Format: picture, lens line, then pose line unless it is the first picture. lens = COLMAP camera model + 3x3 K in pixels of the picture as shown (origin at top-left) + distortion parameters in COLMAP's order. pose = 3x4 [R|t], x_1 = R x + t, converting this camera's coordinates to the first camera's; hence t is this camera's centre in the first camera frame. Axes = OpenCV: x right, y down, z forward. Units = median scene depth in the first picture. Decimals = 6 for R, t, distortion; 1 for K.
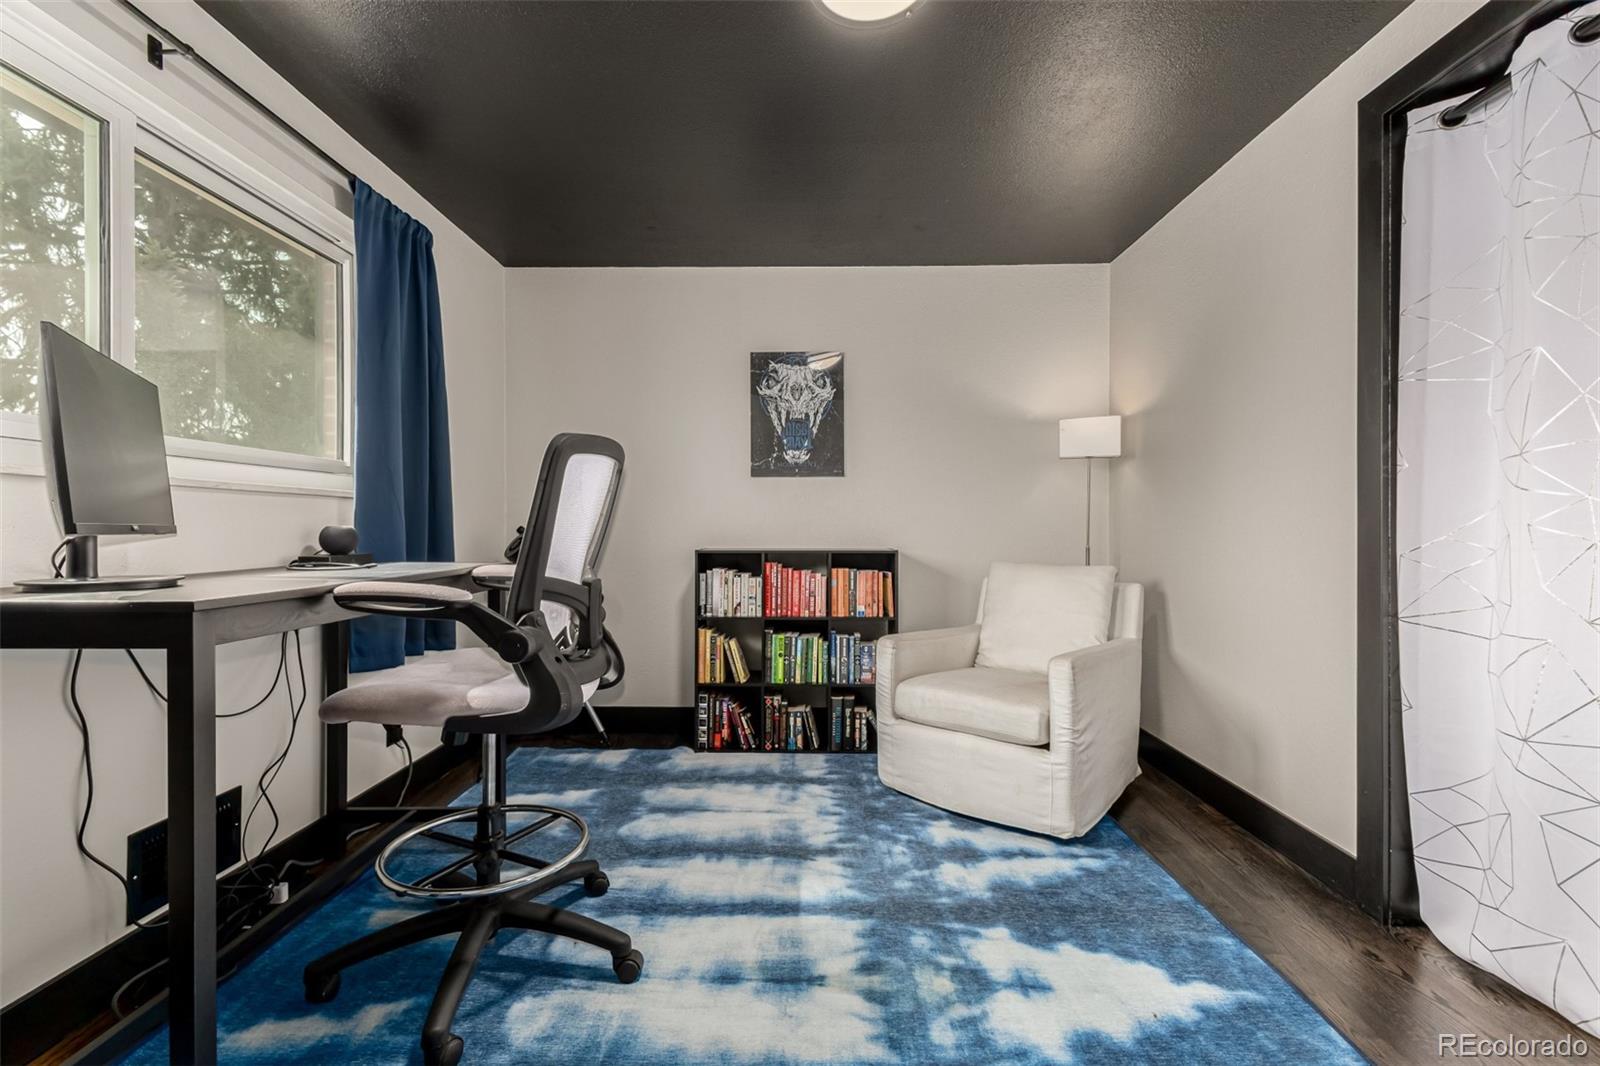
lens RADIAL K [[690.3, 0, 802.4], [0, 690.3, 533.7], [0, 0, 1]] dist [0.016525, 0.000206]
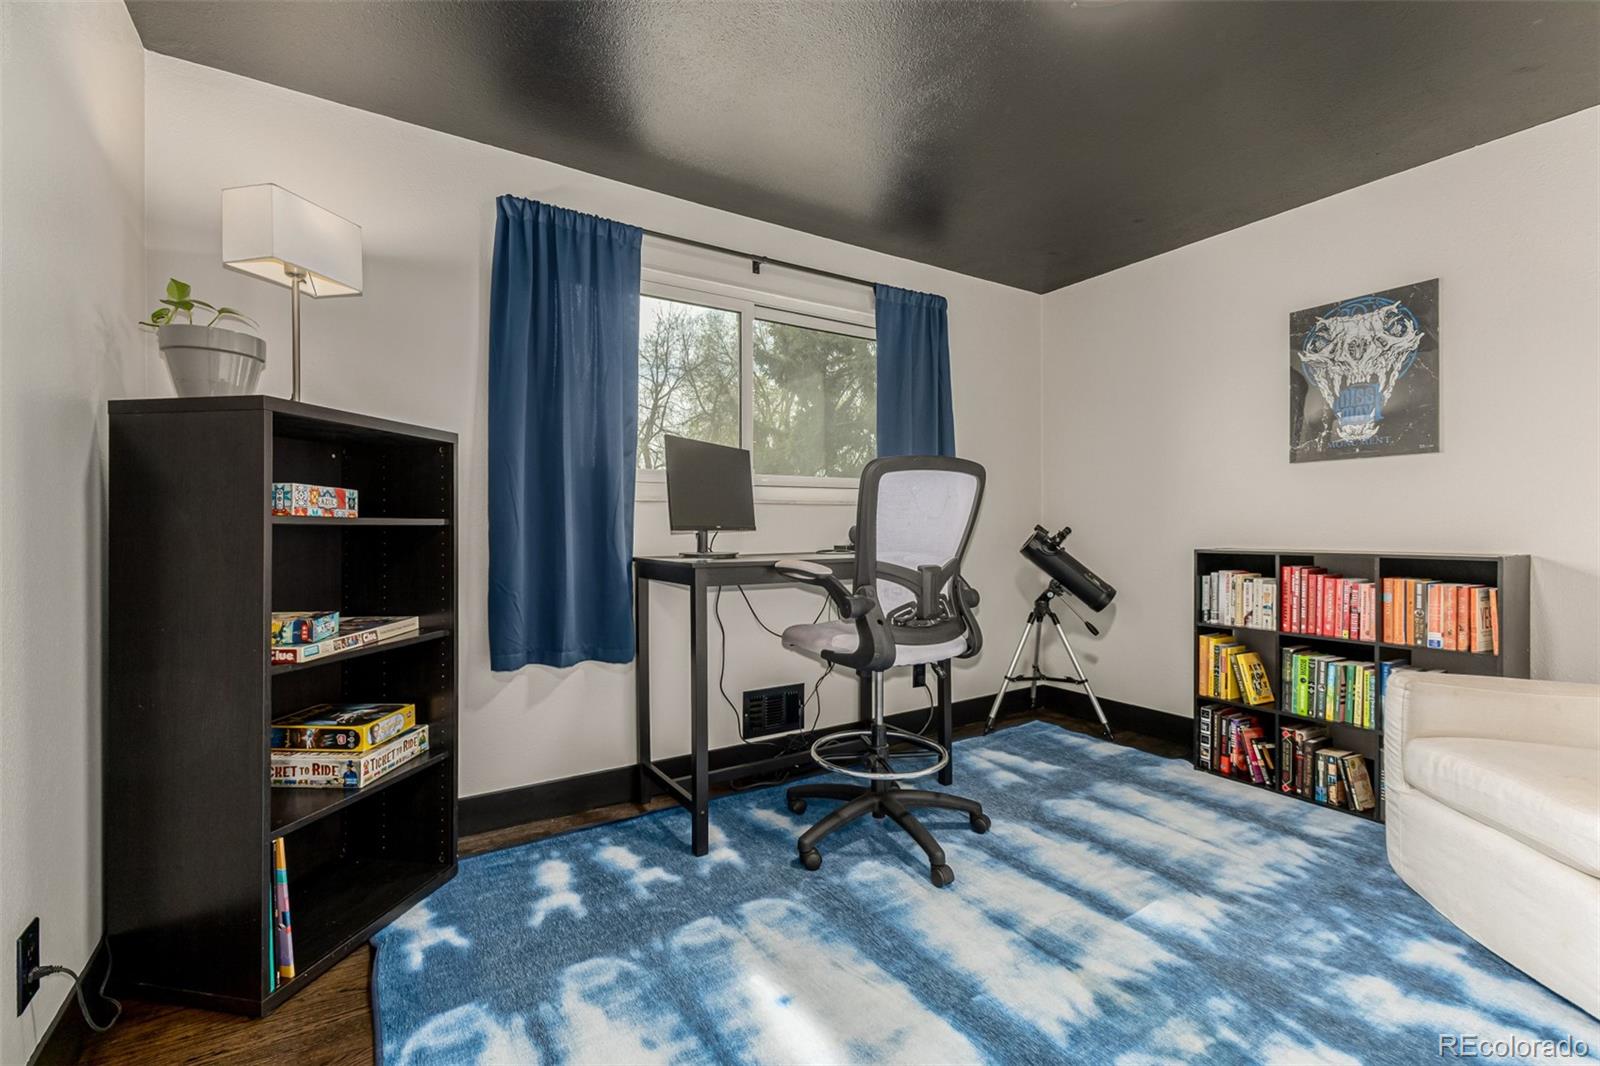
lens RADIAL K [[690.3, 0, 791.0], [0, 690.3, 533.4], [0, 0, 1]] dist [0.016525, 0.000206]
pose [[0.552471, 0.005920, -0.833511, 0.318313], [-0.003233, 0.999982, 0.004960, -0.000317], [0.833526, -0.000045, 0.552480, 0.041438]]
